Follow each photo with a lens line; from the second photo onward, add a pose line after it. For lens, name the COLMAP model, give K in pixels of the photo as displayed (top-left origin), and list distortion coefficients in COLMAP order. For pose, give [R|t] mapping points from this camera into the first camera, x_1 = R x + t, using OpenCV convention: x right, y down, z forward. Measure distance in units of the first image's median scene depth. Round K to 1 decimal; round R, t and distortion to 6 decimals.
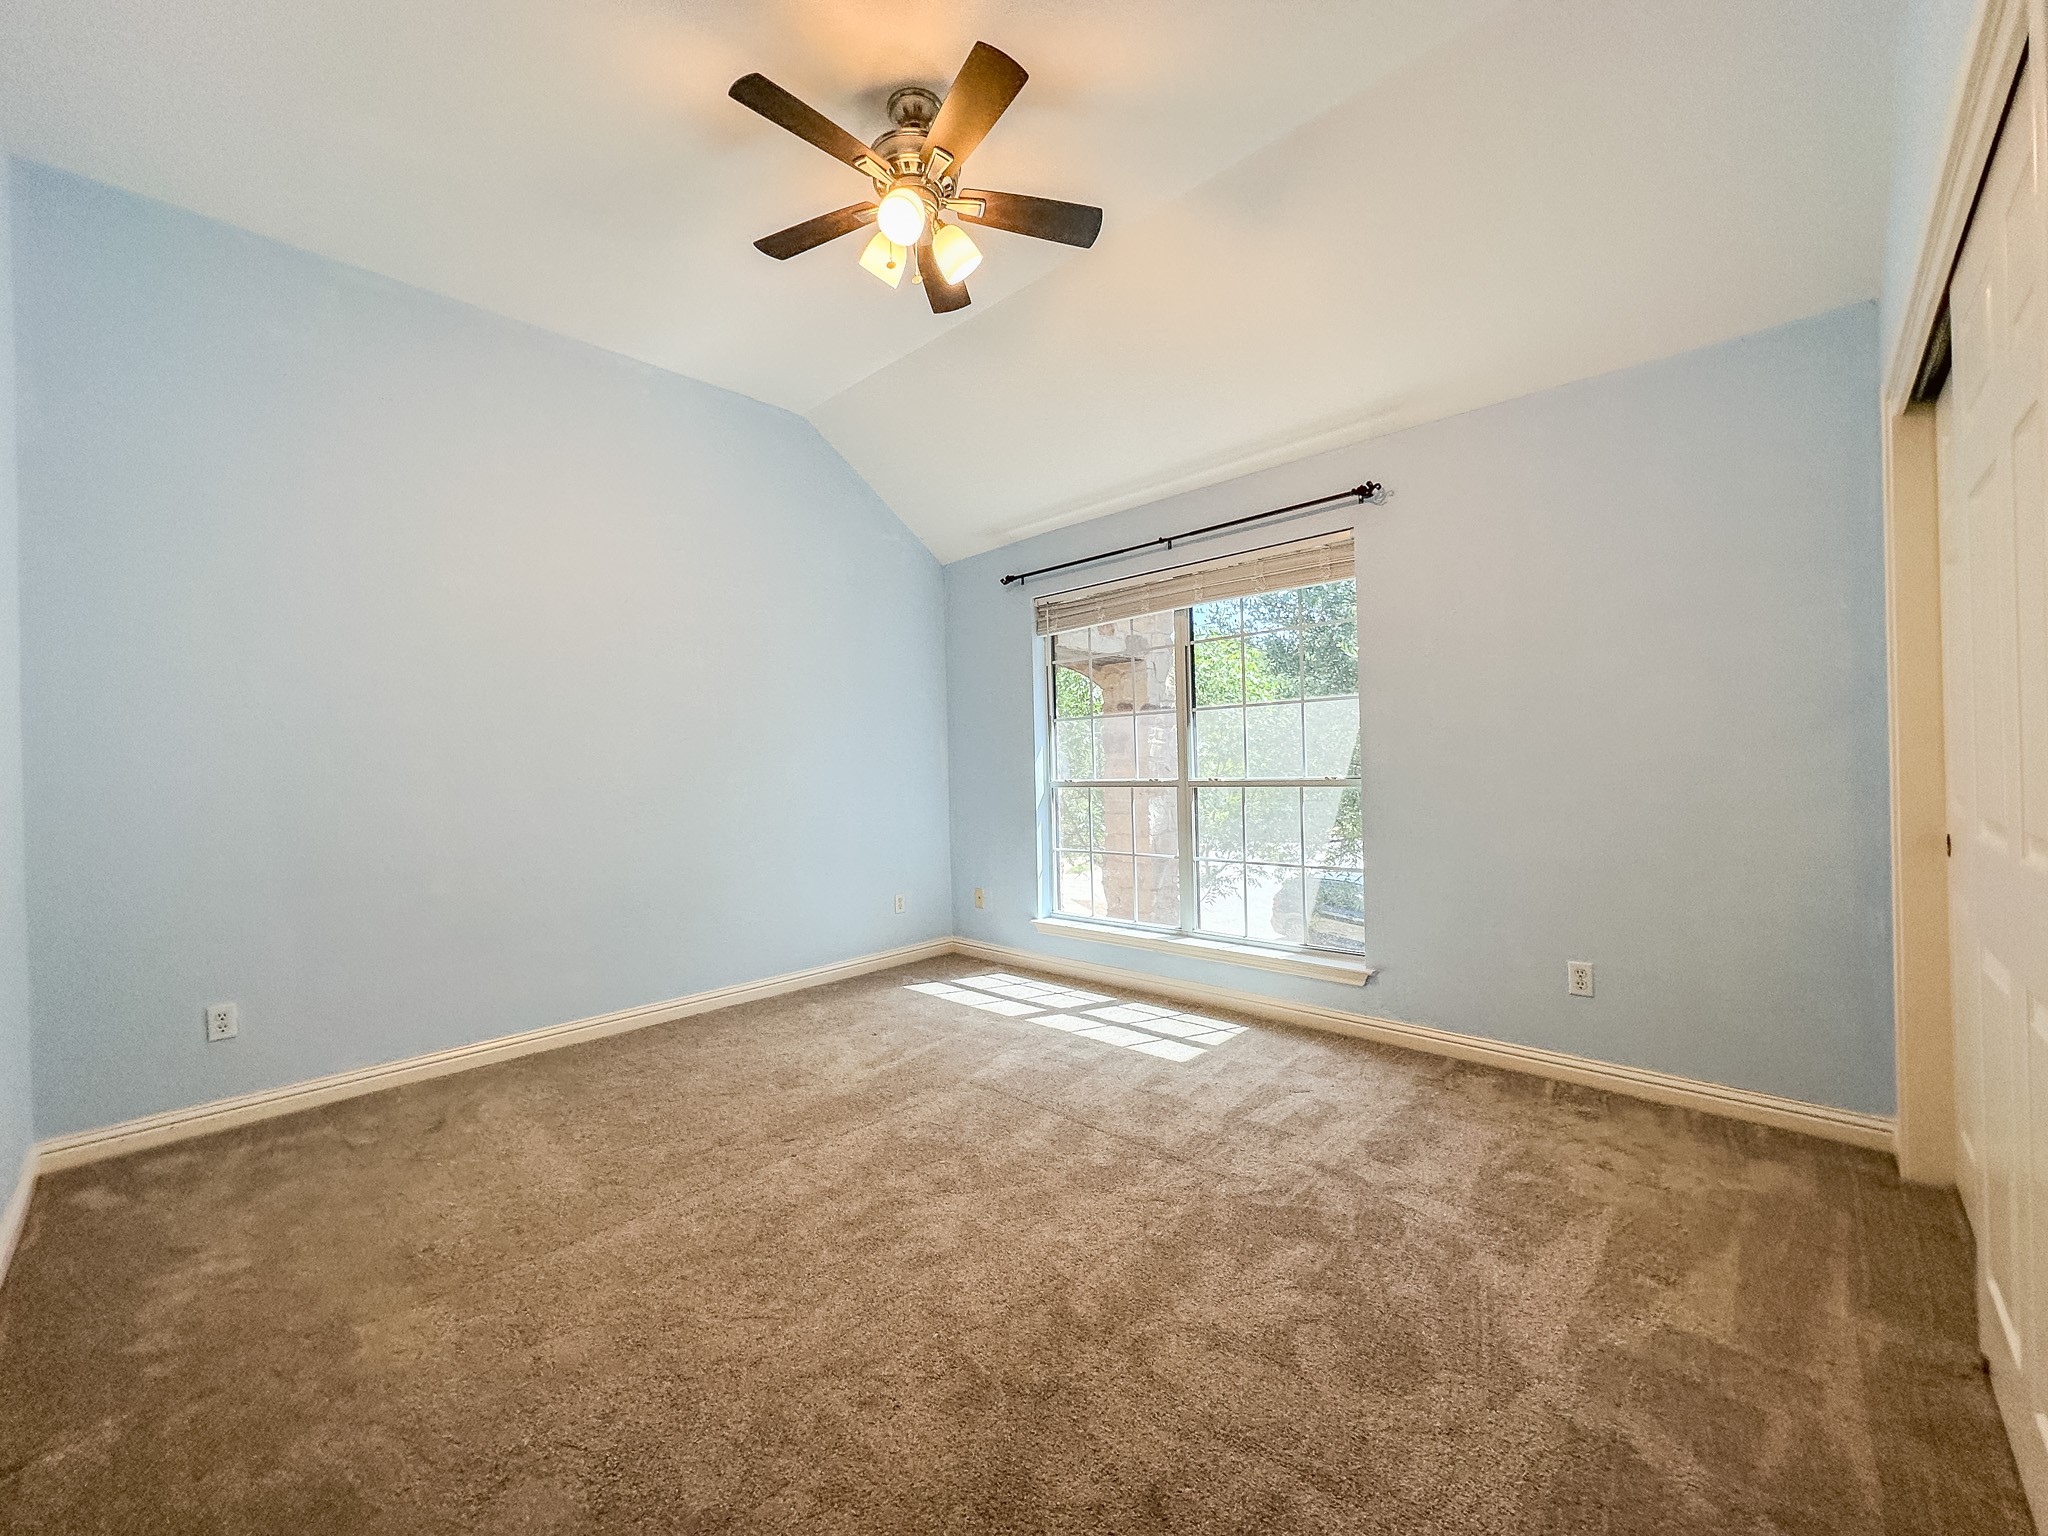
lens RADIAL K [[814.8, 0, 1020.2], [0, 814.8, 763.2], [0, 0, 1]] dist [0.001100, 0.000060]
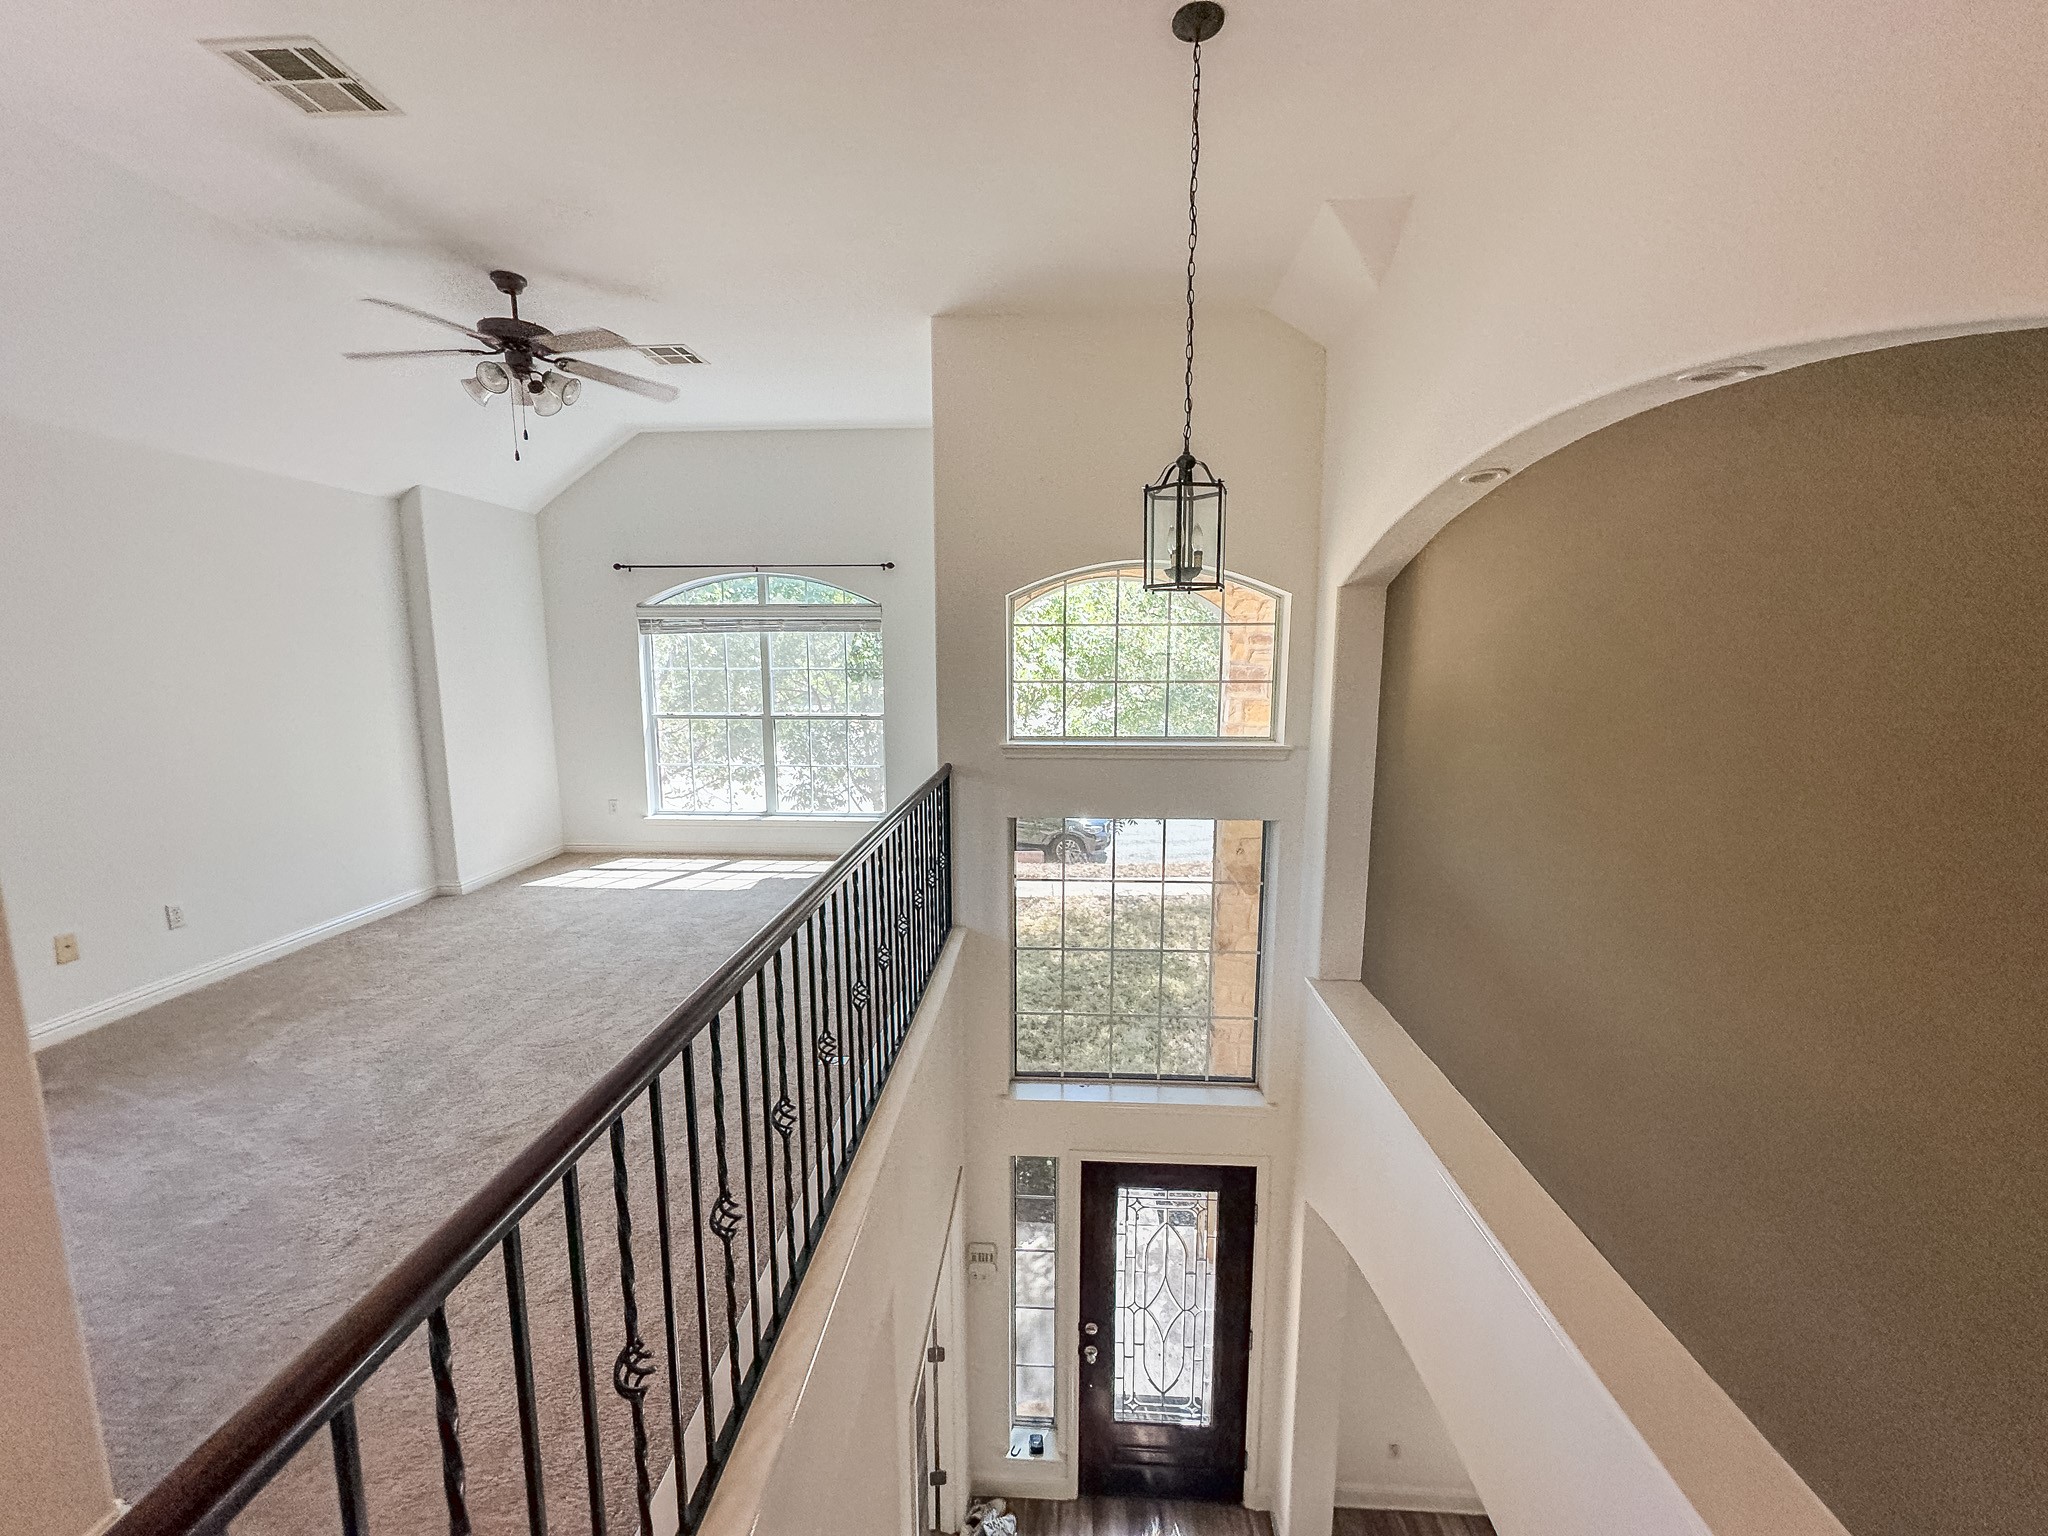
lens RADIAL K [[814.8, 0, 1020.1], [0, 814.8, 765.6], [0, 0, 1]] dist [0.001100, 0.000060]
pose [[0.764797, -0.064269, 0.641057, -0.418352], [-0.022434, 0.991752, 0.126191, -0.087664], [-0.643880, -0.110892, 0.757048, -0.468687]]
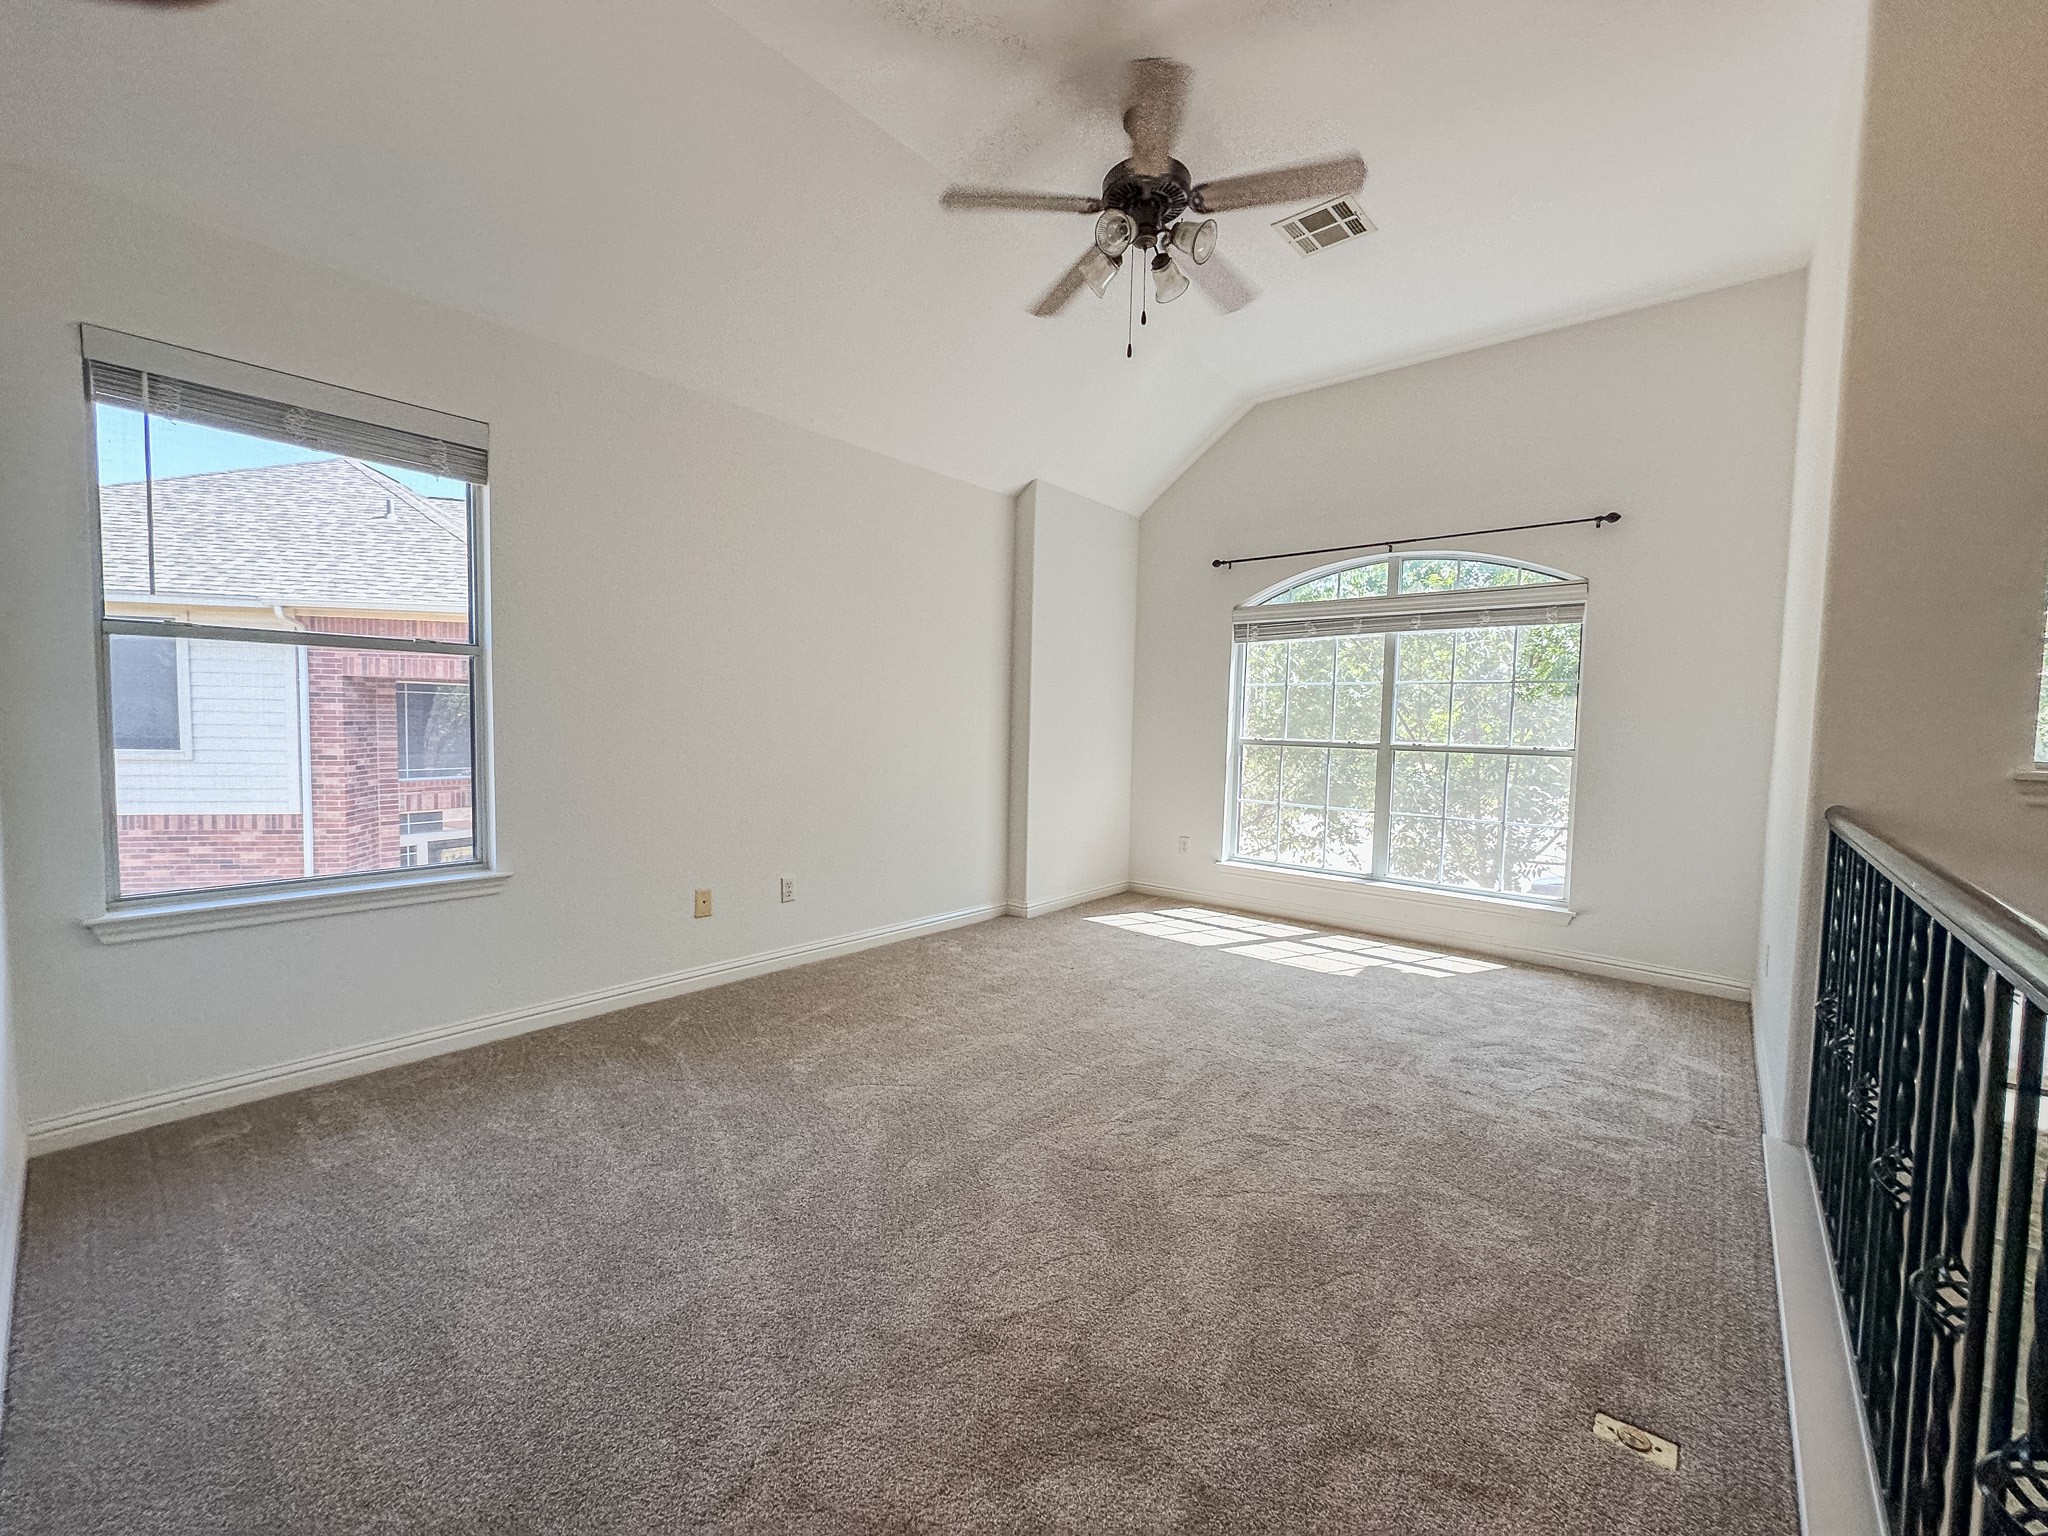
lens RADIAL K [[814.8, 0, 1026.6], [0, 814.8, 766.6], [0, 0, 1]] dist [0.001100, 0.000060]
pose [[0.997401, 0.047240, 0.054396, -0.354186], [-0.050404, 0.997024, 0.058339, 0.011301], [-0.051478, -0.060929, 0.996814, -0.104173]]
